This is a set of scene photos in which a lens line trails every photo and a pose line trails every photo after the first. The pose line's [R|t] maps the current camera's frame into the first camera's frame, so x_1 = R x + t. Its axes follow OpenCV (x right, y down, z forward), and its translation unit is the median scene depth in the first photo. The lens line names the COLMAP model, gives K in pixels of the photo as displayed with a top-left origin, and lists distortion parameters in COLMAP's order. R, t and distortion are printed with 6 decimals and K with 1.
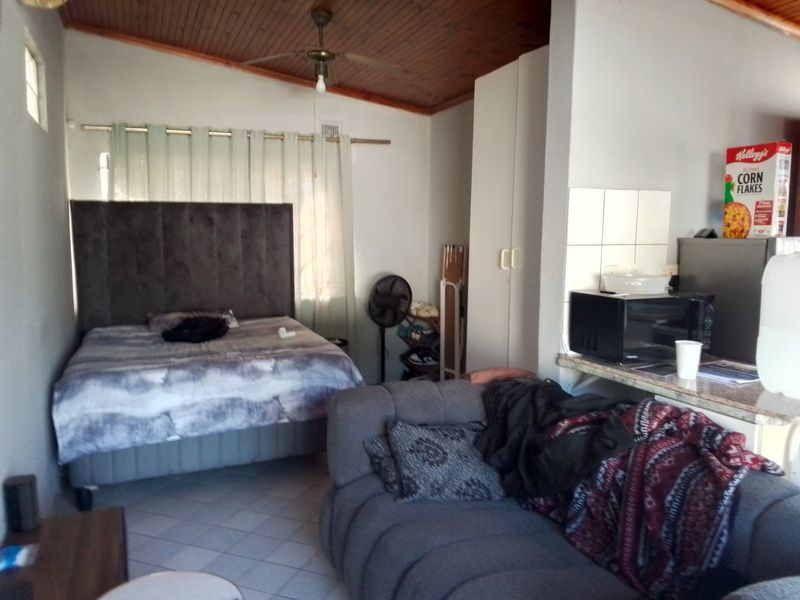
lens RADIAL K [[637.3, 0, 392.6], [0, 637.3, 299.8], [0, 0, 1]] dist [0.107315, -0.182289]
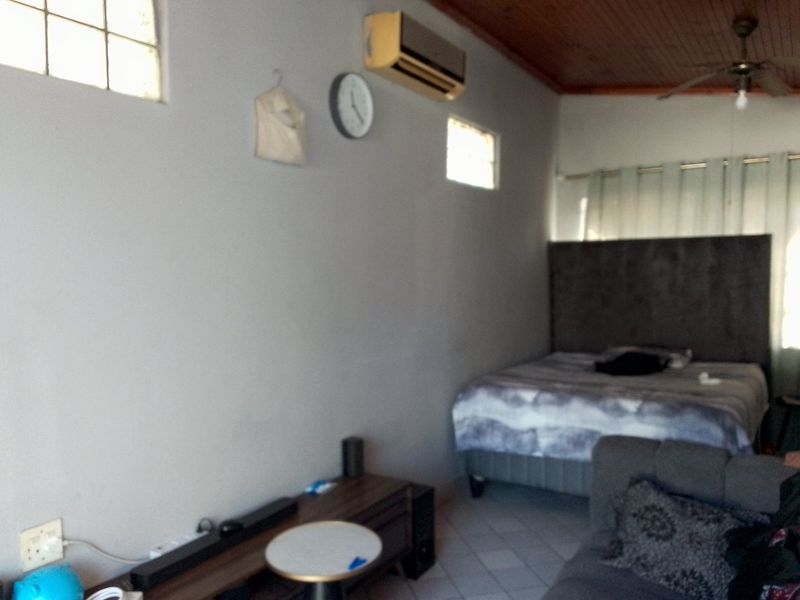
lens RADIAL K [[637.3, 0, 392.6], [0, 637.3, 299.8], [0, 0, 1]] dist [0.107315, -0.182289]
pose [[0.576213, 0.037007, -0.816461, 0.387716], [-0.082877, 0.996471, -0.013323, -0.012765], [0.813086, 0.075343, 0.577247, 0.137874]]
